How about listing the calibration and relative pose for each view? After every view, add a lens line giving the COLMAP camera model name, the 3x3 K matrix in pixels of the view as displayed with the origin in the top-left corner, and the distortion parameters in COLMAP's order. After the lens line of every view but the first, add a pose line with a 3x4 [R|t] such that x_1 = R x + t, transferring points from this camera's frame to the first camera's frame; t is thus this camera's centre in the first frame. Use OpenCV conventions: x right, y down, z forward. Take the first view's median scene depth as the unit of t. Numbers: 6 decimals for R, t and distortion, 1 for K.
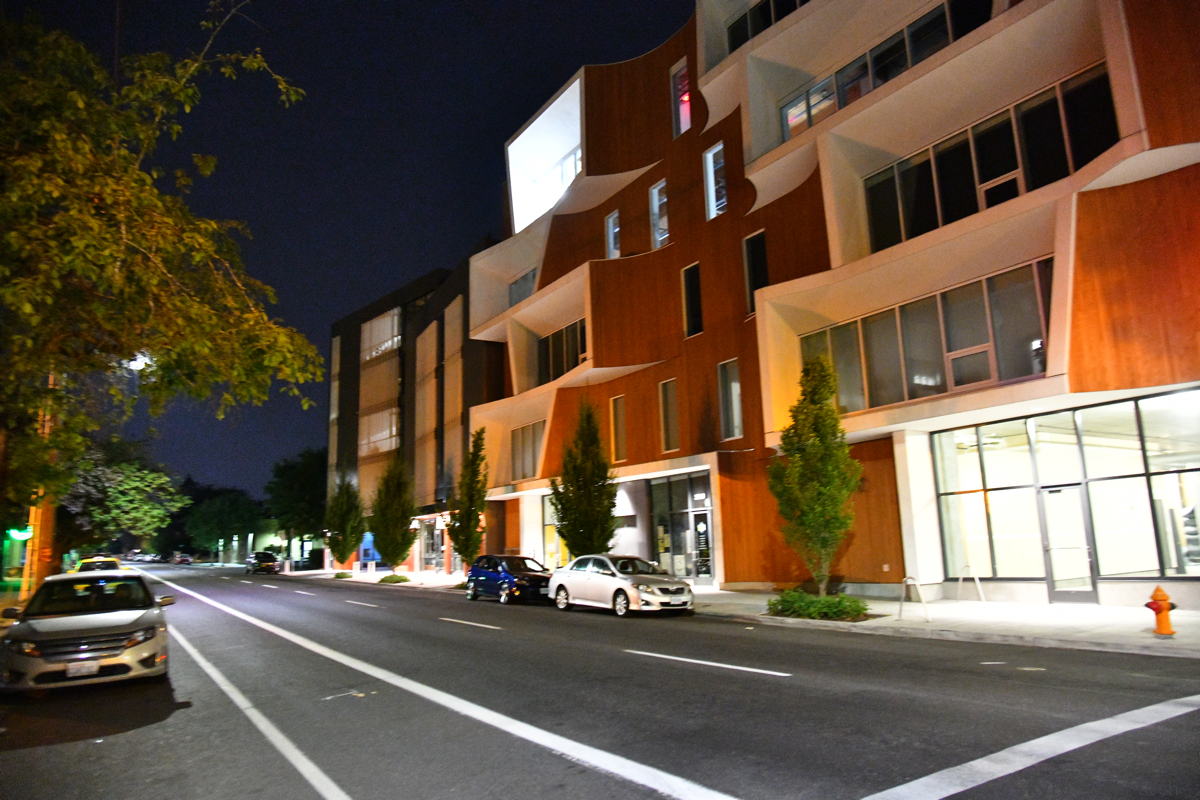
lens RADIAL K [[803.7, 0, 598.0], [0, 803.7, 402.4], [0, 0, 1]] dist [-0.046488, 0.007690]
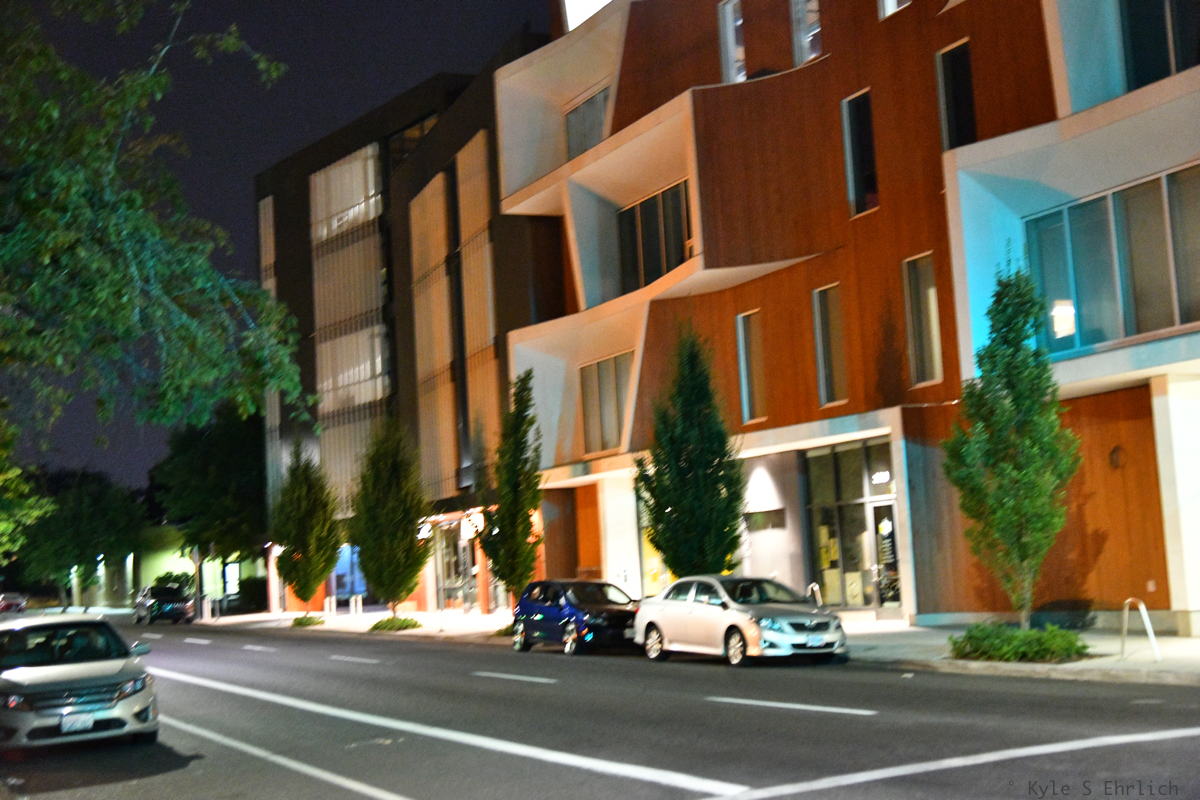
lens RADIAL K [[1630.8, 0, 605.0], [0, 1630.8, 396.5], [0, 0, 1]] dist [-0.022992, -0.000611]
pose [[0.993648, -0.036804, -0.106346, 0.048201], [0.045089, 0.996043, 0.076581, -0.046355], [0.103107, -0.080890, 0.991376, -0.237465]]
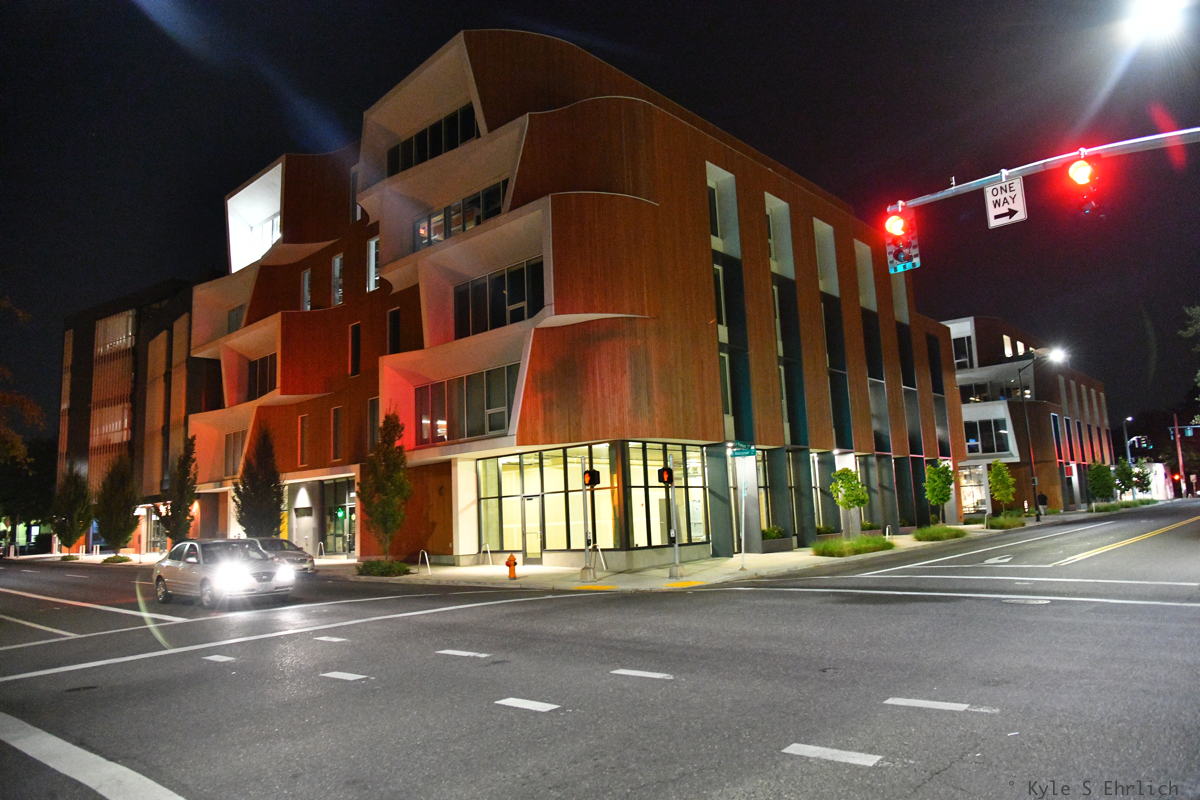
lens RADIAL K [[817.8, 0, 595.3], [0, 817.8, 401.8], [0, 0, 1]] dist [-0.035200, 0.004706]
pose [[0.966799, 0.028667, 0.253924, 0.157439], [-0.035677, 0.999098, 0.023044, -0.083061], [-0.253034, -0.031338, 0.966950, -0.422696]]
